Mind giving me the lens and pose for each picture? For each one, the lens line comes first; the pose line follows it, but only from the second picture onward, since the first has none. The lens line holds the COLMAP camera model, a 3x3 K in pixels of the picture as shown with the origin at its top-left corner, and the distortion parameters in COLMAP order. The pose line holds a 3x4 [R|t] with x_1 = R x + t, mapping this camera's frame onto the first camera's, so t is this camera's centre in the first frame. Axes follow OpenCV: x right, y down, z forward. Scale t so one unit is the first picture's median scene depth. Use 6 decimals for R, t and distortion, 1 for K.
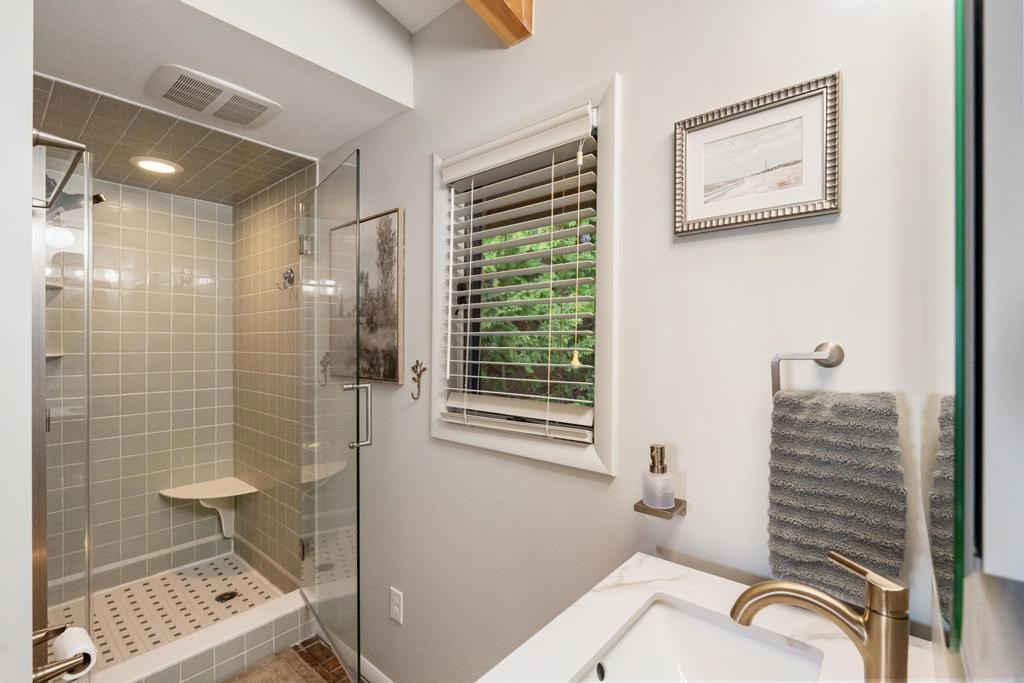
lens RADIAL K [[448.8, 0, 514.5], [0, 448.8, 347.6], [0, 0, 1]] dist [0.000907, -0.000077]
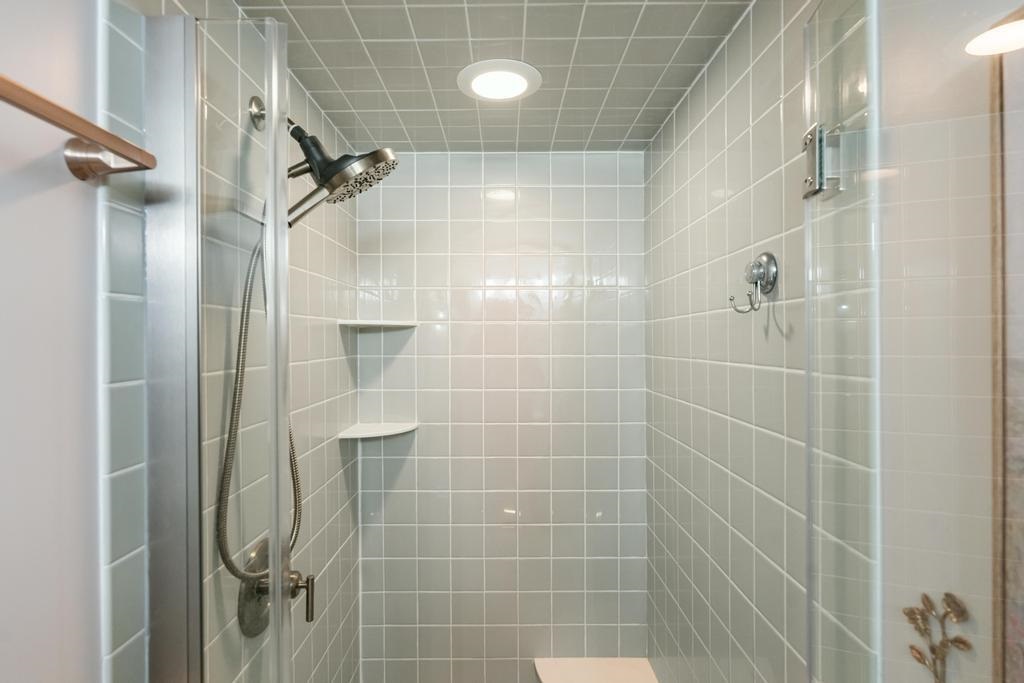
lens RADIAL K [[518.3, 0, 507.8], [0, 518.3, 340.1], [0, 0, 1]] dist [-0.003641, -0.000340]
pose [[0.651553, -0.003494, -0.758595, -0.309633], [0.006546, 0.999978, 0.001017, -0.103912], [0.758575, -0.005628, 0.651561, 0.555402]]
